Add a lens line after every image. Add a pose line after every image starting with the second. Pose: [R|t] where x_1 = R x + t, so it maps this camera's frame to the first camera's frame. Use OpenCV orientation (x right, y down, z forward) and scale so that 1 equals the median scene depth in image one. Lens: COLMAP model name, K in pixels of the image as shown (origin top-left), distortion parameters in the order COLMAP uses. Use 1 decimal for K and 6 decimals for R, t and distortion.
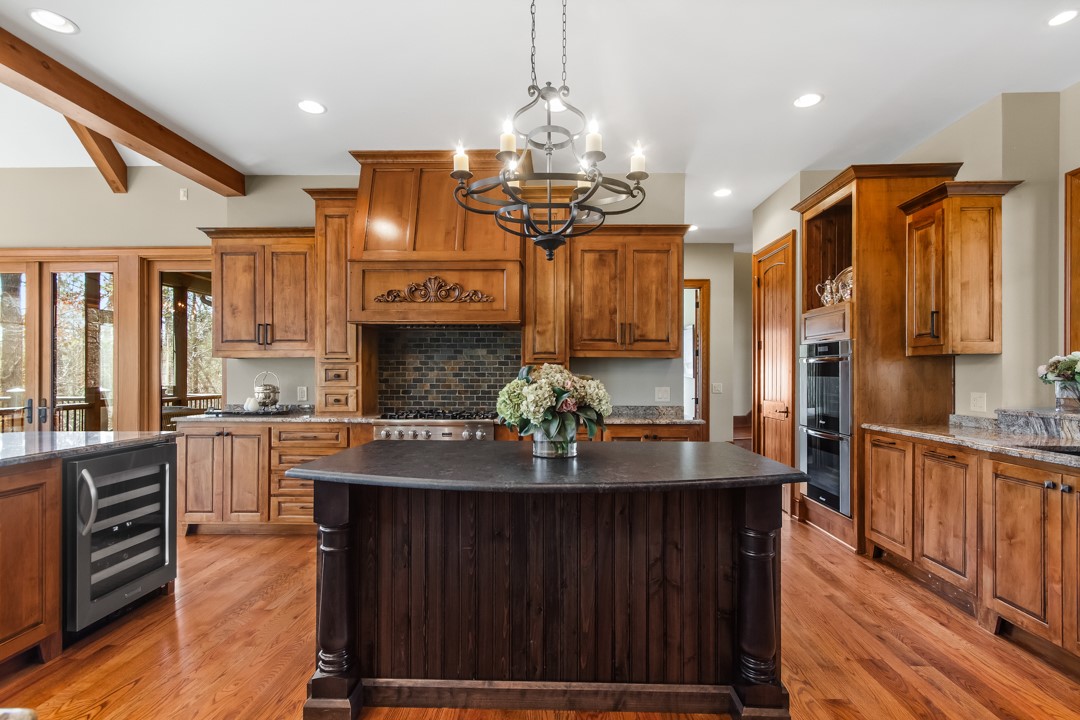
lens RADIAL K [[514.9, 0, 545.3], [0, 514.9, 374.2], [0, 0, 1]] dist [0.010586, -0.001072]
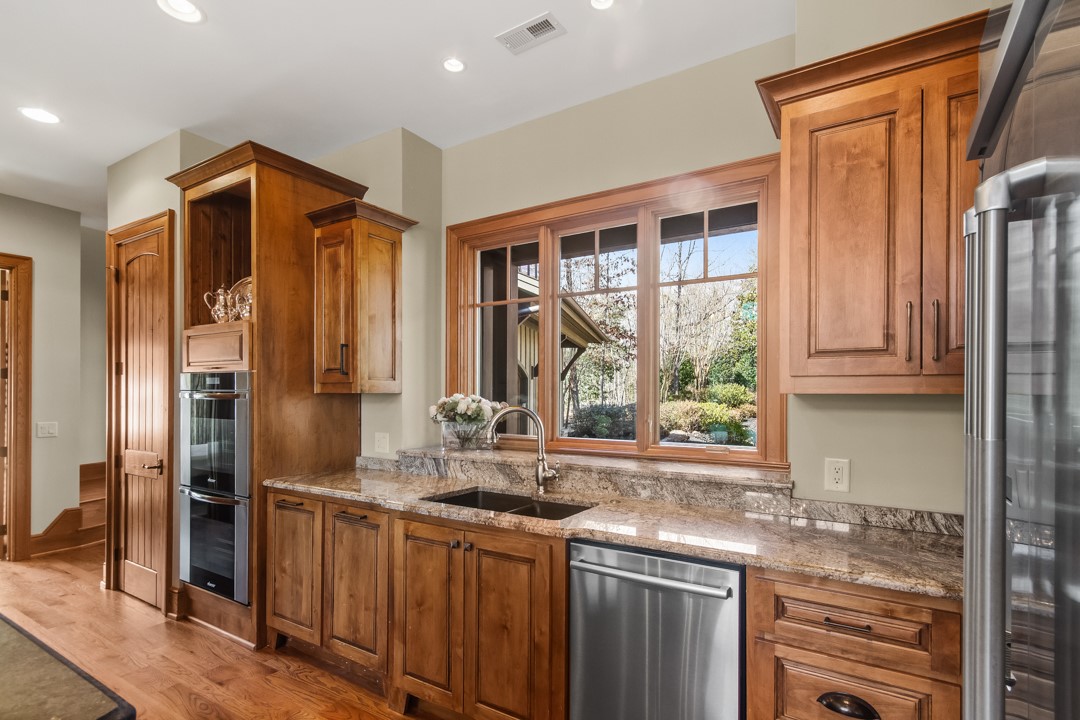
lens RADIAL K [[514.9, 0, 546.2], [0, 514.9, 392.5], [0, 0, 1]] dist [0.010586, -0.001072]
pose [[0.504559, 0.000519, 0.863377, 0.166534], [-0.002321, 0.999997, 0.000756, -0.040127], [-0.863374, -0.002385, 0.504559, 0.257752]]
